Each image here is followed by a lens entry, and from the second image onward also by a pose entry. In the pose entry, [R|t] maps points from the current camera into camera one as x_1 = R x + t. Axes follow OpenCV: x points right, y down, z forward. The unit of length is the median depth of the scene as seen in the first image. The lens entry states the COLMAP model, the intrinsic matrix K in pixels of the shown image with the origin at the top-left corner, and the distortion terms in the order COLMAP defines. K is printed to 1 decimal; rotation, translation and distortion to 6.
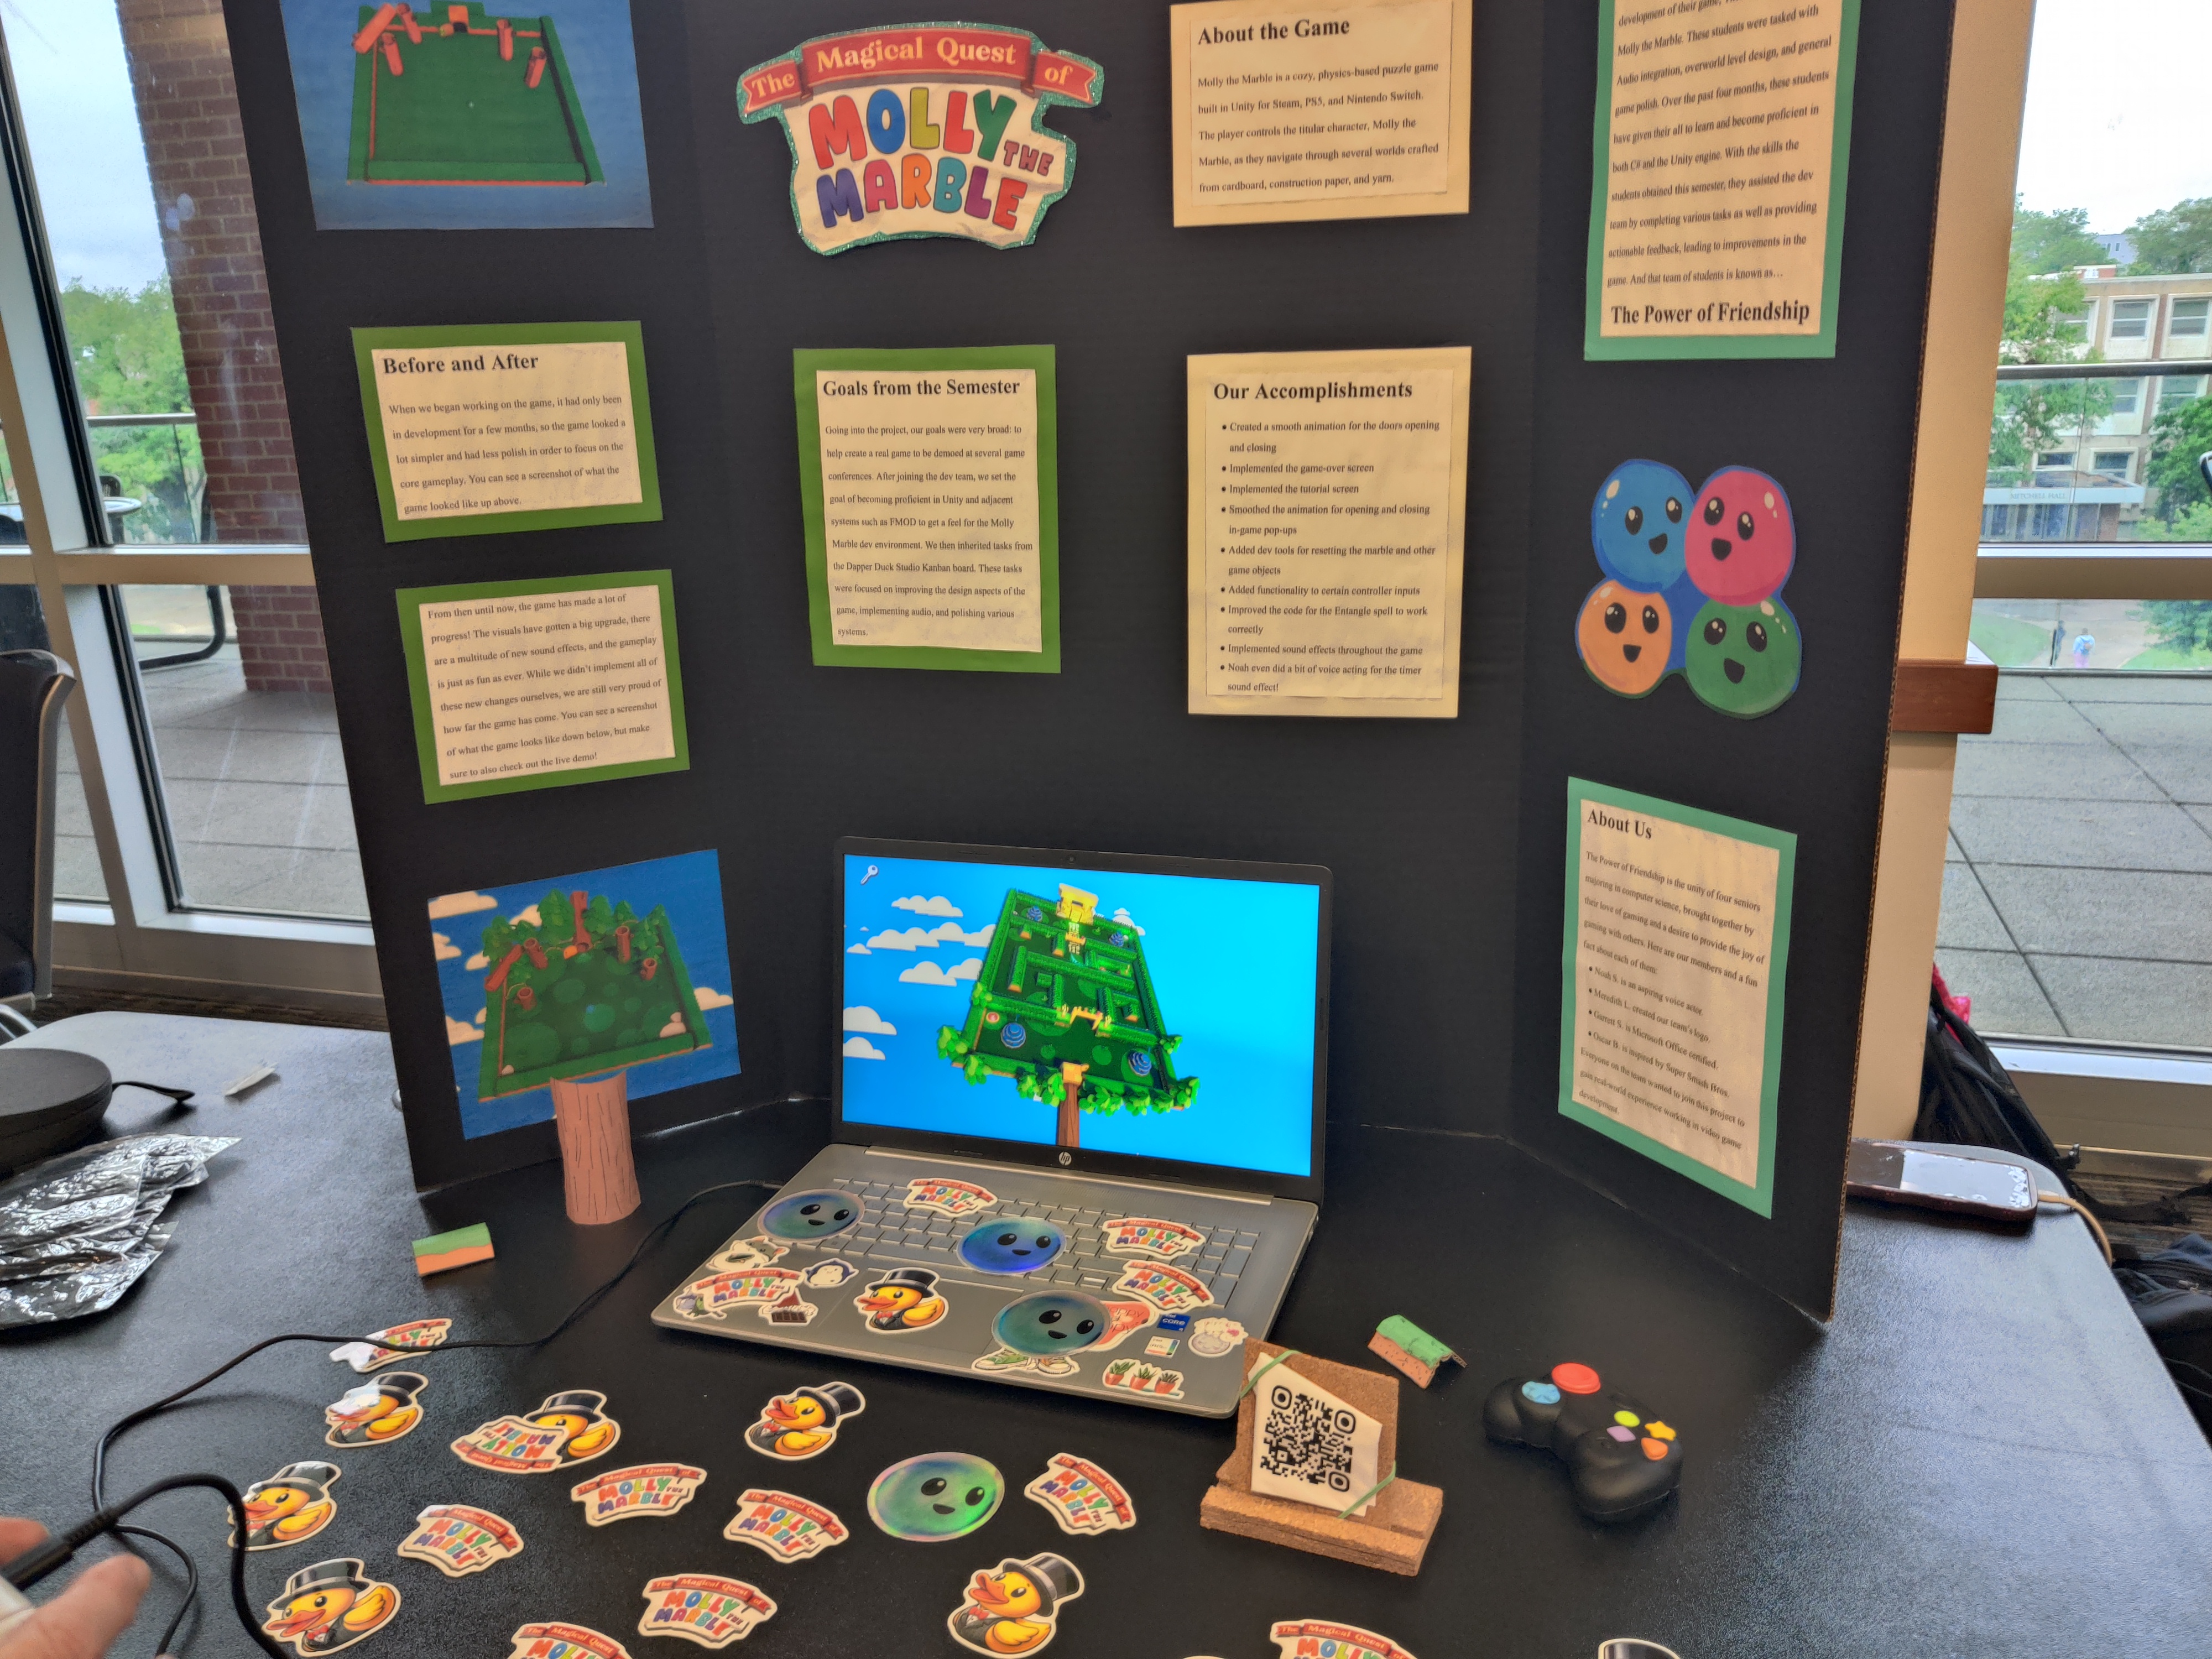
lens RADIAL K [[1690.5, 0, 1174.4], [0, 1690.5, 833.9], [0, 0, 1]] dist [0.006328, -0.034374]
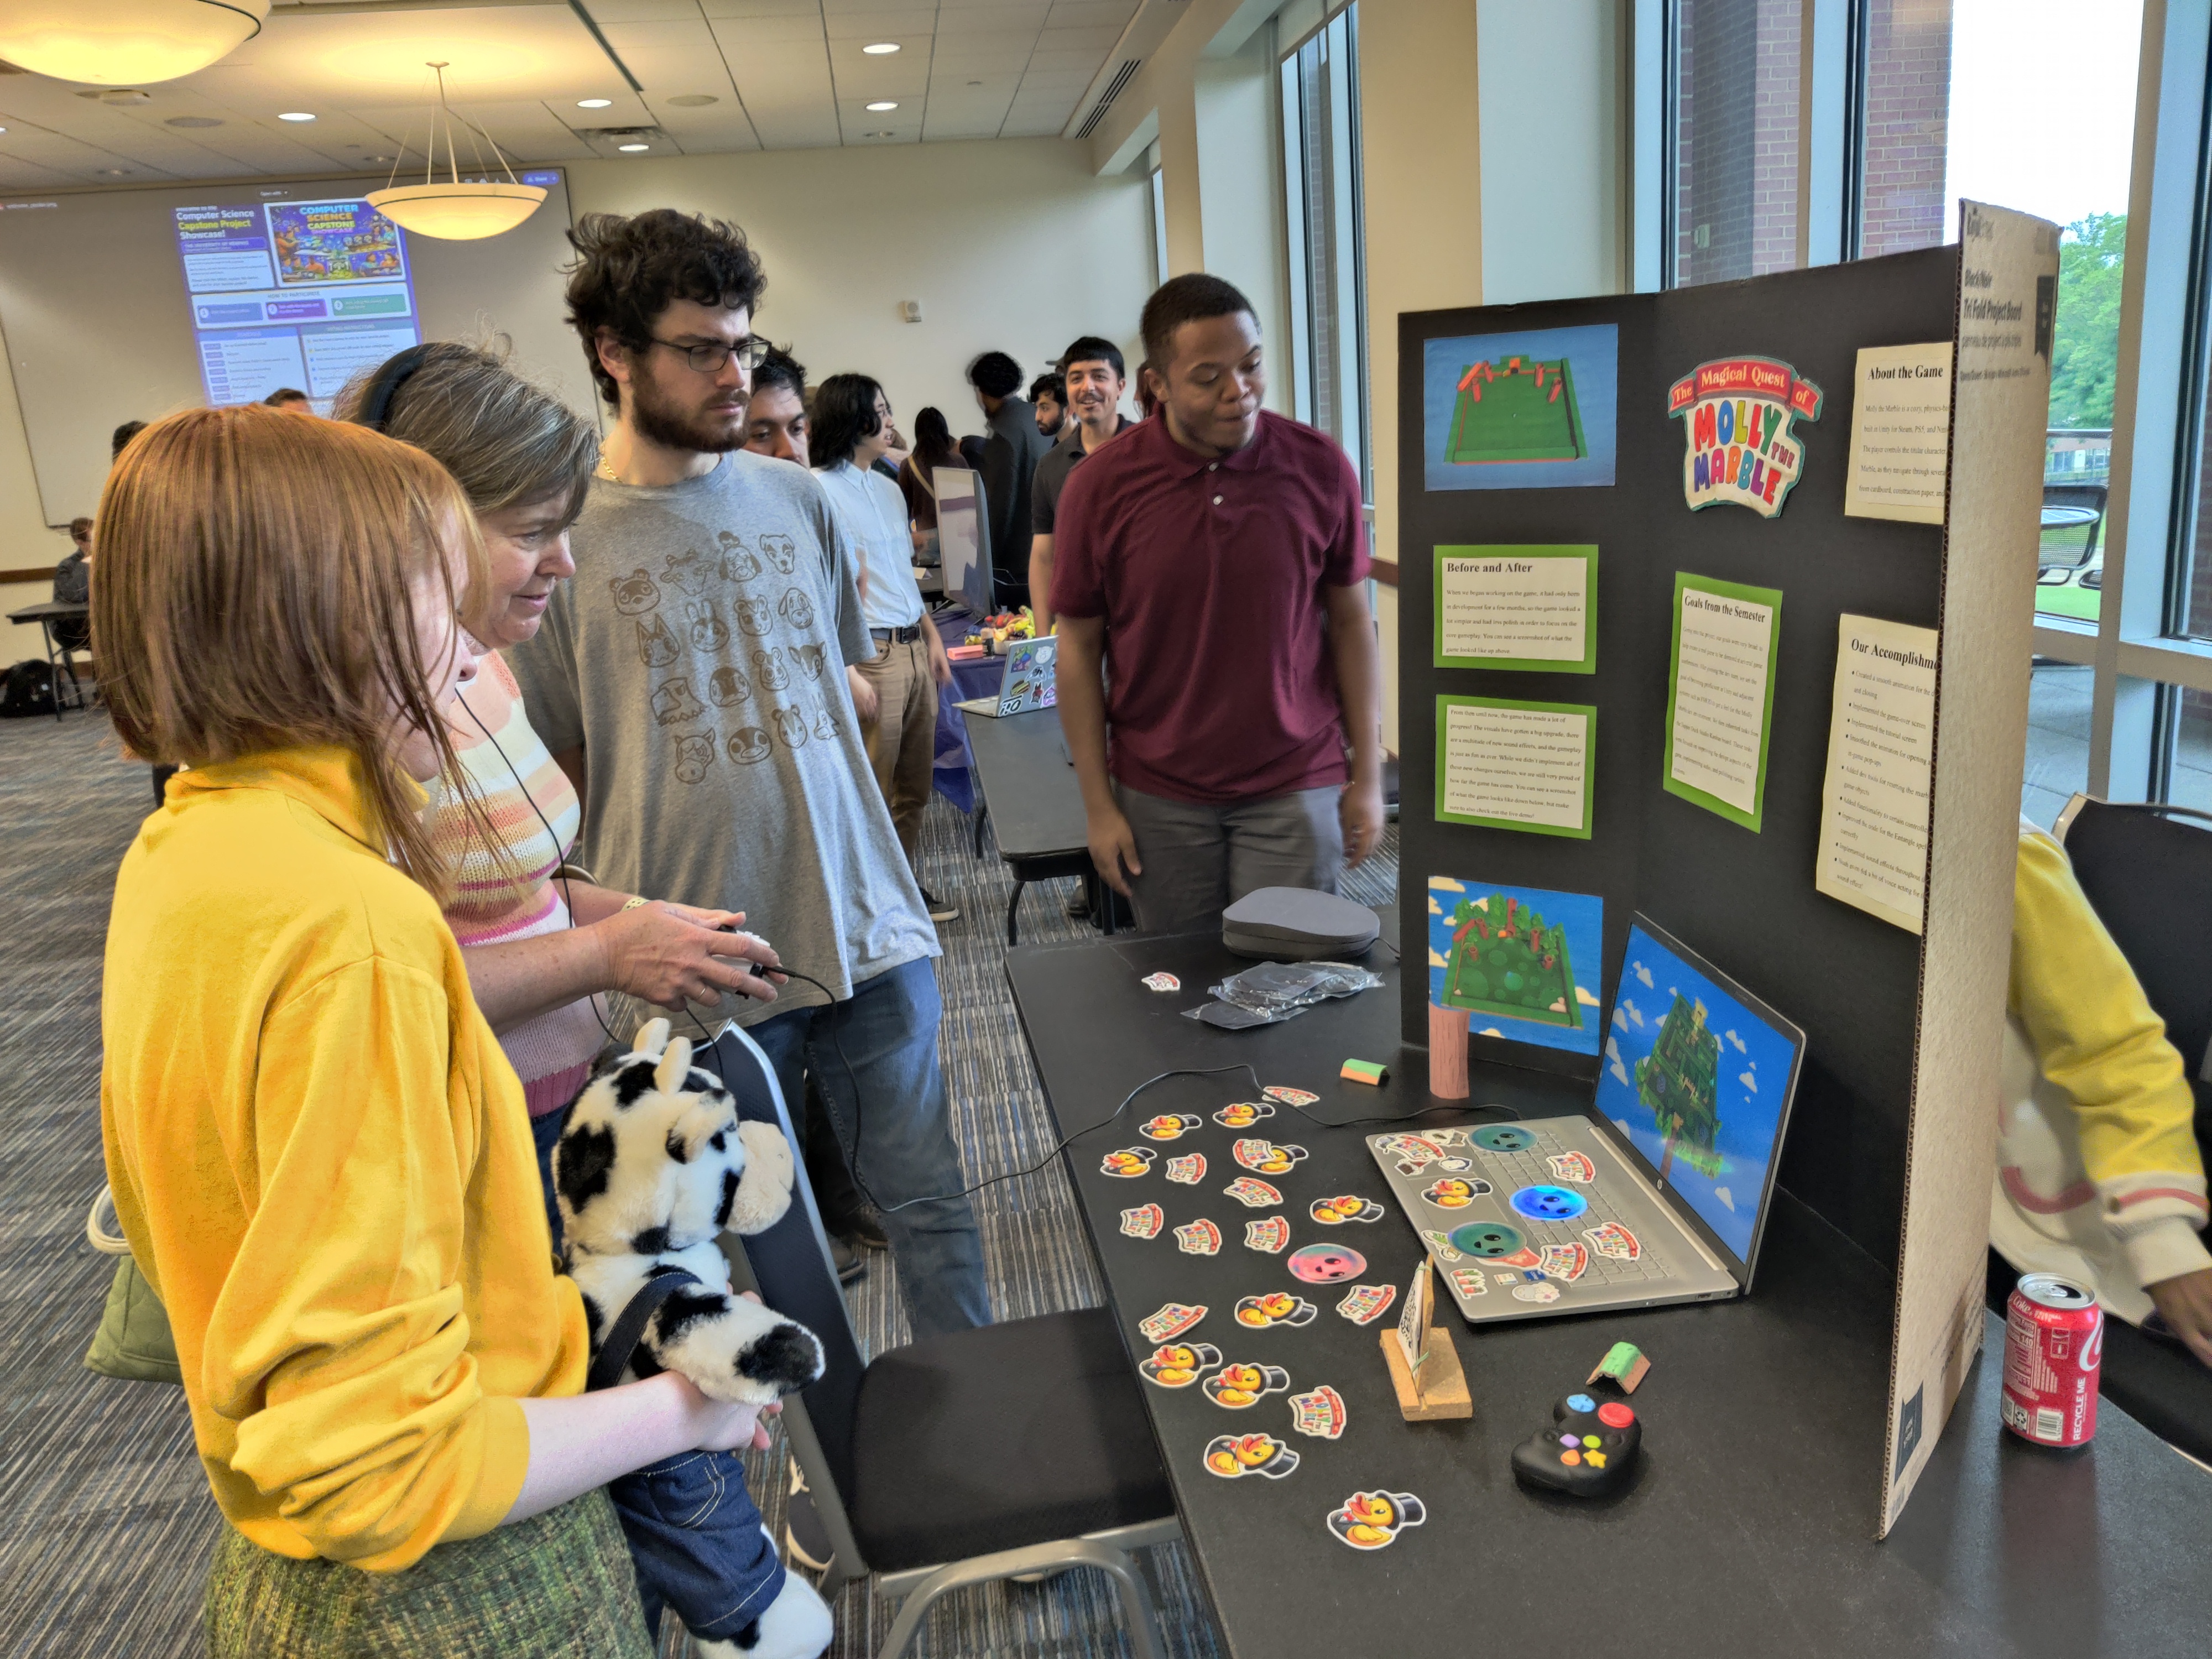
lens RADIAL K [[1672.0, 0, 1108.9], [0, 1672.0, 801.7], [0, 0, 1]] dist [0.121815, -0.239959]
pose [[0.403585, 0.217168, -0.888795, 0.942634], [-0.219890, 0.965973, 0.136177, -0.199315], [0.888126, 0.140478, 0.437606, -0.020522]]
